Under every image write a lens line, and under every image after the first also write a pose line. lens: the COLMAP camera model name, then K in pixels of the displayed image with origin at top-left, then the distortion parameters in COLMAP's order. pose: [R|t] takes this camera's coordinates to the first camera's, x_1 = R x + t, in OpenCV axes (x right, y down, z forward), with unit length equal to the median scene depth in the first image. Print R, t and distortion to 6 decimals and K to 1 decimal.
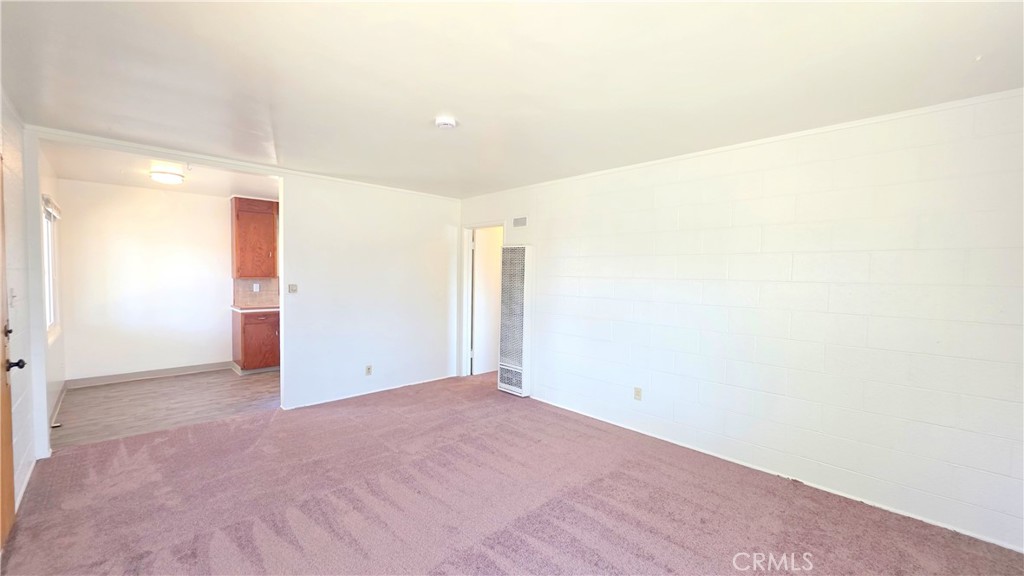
lens RADIAL K [[418.9, 0, 516.1], [0, 418.9, 290.0], [0, 0, 1]] dist [0.001006, 0.000066]
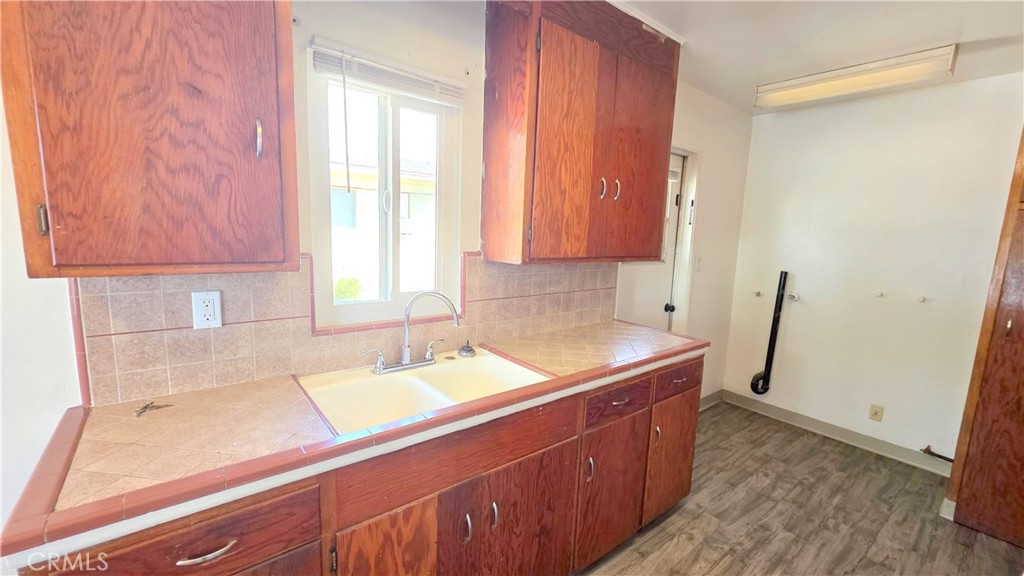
lens RADIAL K [[418.9, 0, 516.1], [0, 418.9, 290.0], [0, 0, 1]] dist [0.001006, 0.000066]
pose [[0.995252, 0.035261, -0.090722, -0.467292], [-0.026322, 0.994847, 0.097906, -0.041189], [0.093706, -0.095054, 0.991052, 0.842696]]
